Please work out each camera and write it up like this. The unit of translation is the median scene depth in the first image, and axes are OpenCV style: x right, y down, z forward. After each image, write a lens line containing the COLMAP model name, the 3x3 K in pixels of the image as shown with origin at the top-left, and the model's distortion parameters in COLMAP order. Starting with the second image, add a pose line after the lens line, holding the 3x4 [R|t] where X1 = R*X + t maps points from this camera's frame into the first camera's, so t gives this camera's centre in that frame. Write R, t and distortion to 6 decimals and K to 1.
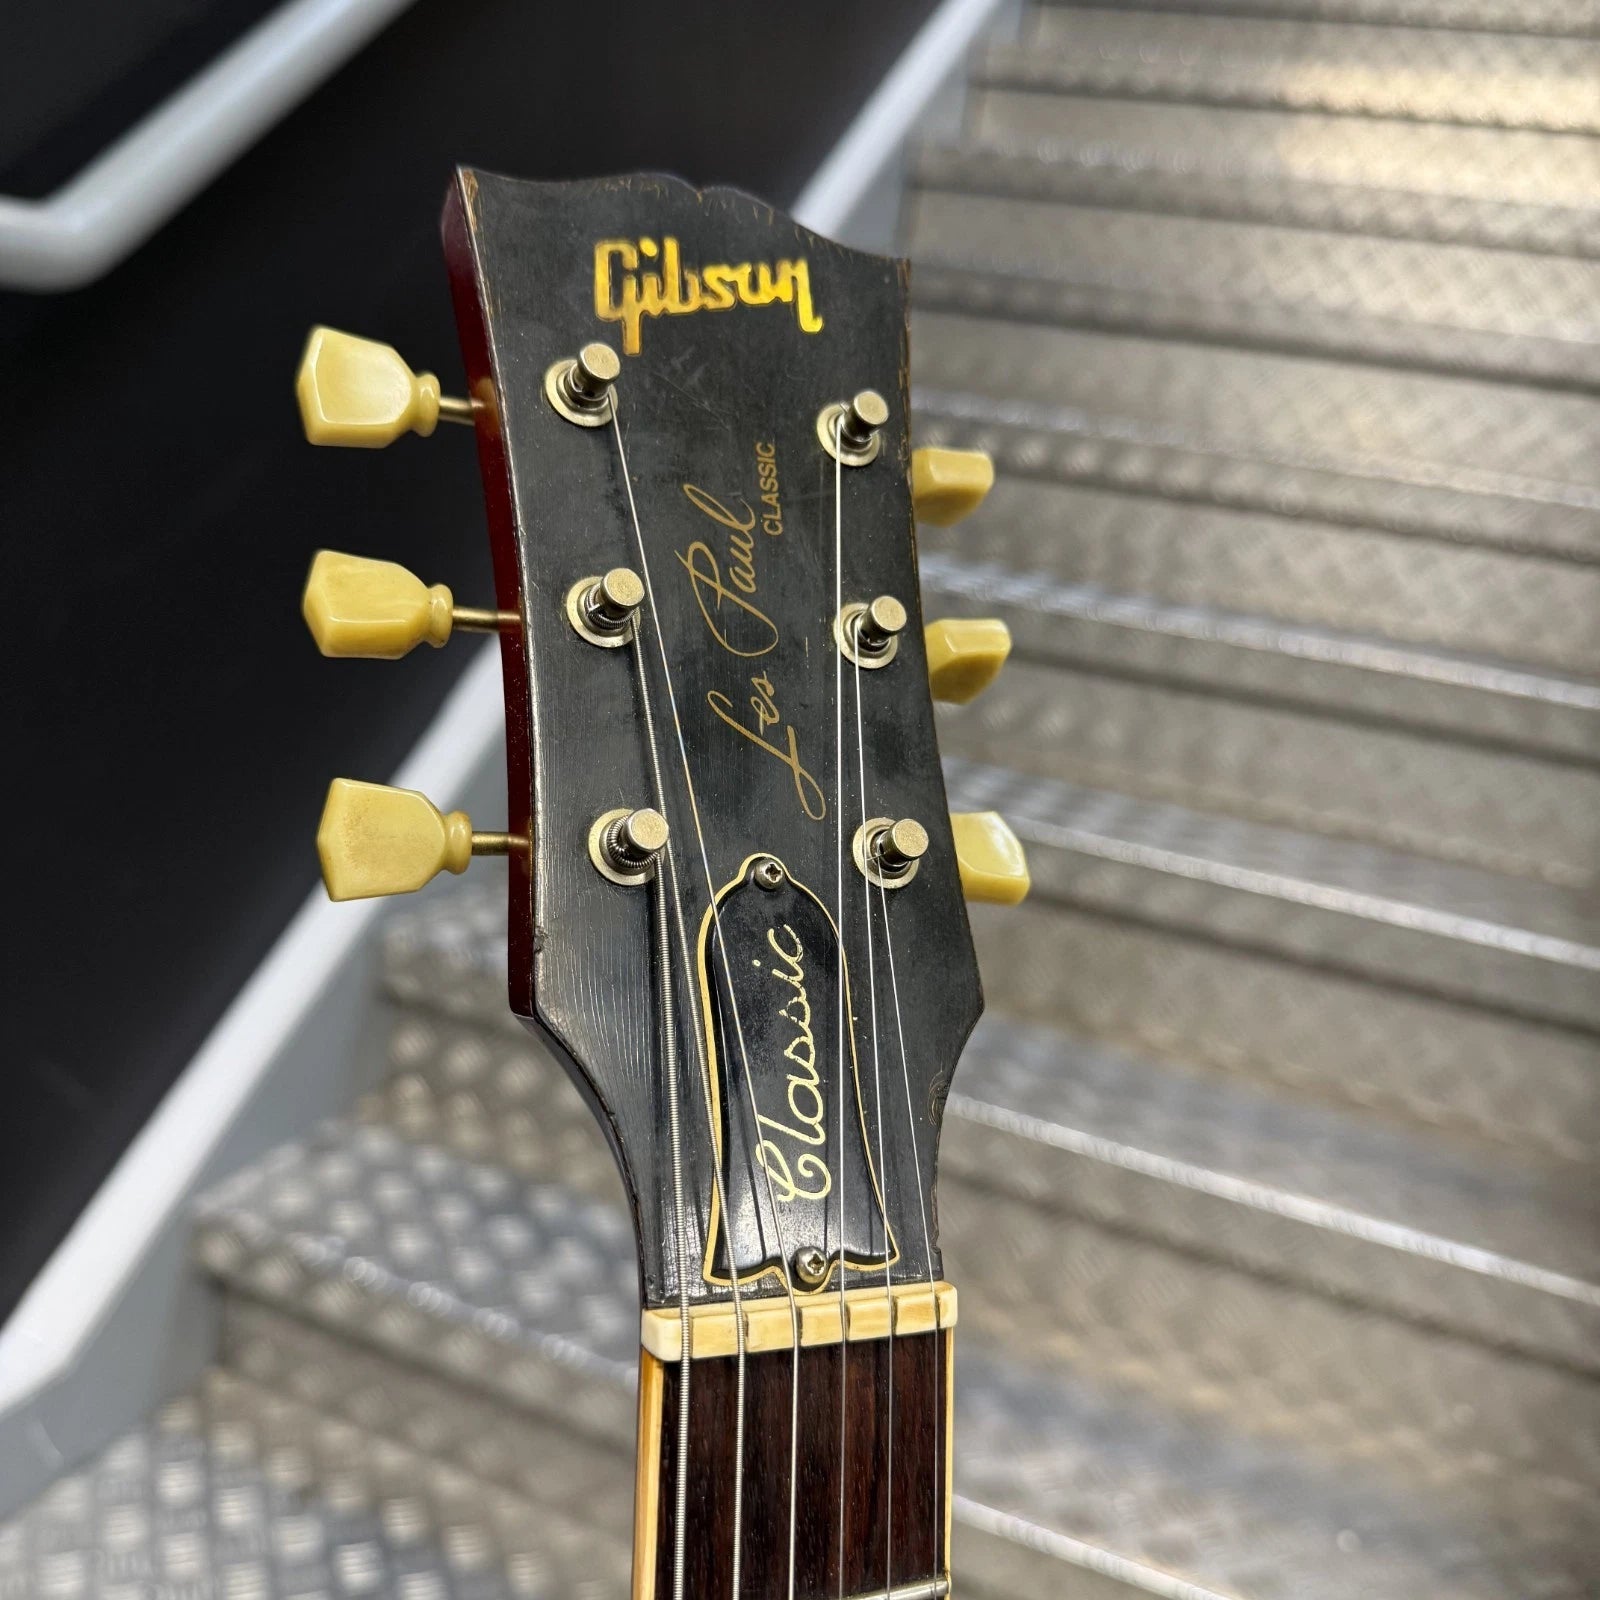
lens RADIAL K [[1576.8, 0, 792.4], [0, 1576.8, 802.9], [0, 0, 1]] dist [0.081507, -0.225991]
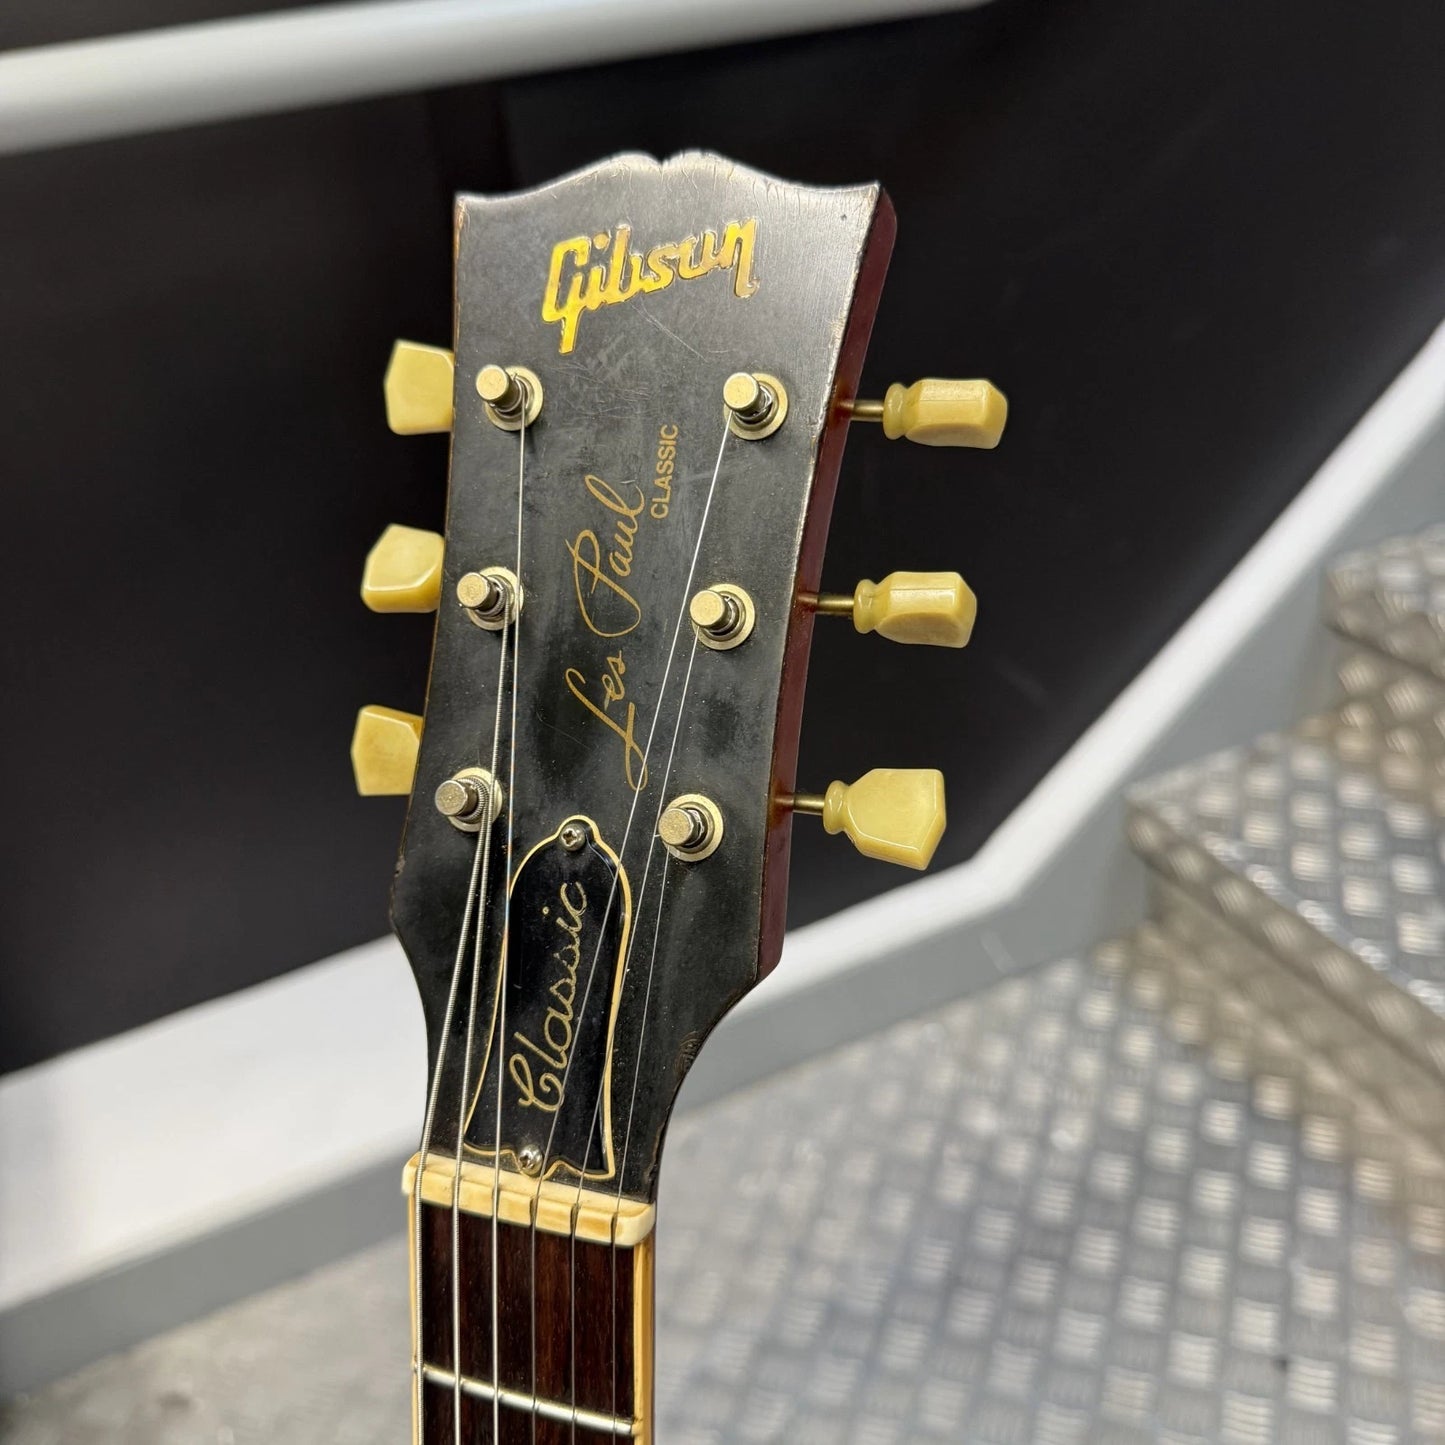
lens RADIAL K [[1424.1, 0, 715.6], [0, 1424.1, 725.1], [0, 0, 1]] dist [0.081507, -0.225991]
pose [[0.713973, 0.149632, -0.683998, 0.724399], [0.016173, 0.973113, 0.229761, -0.260303], [0.699987, -0.175105, 0.692356, 0.322964]]
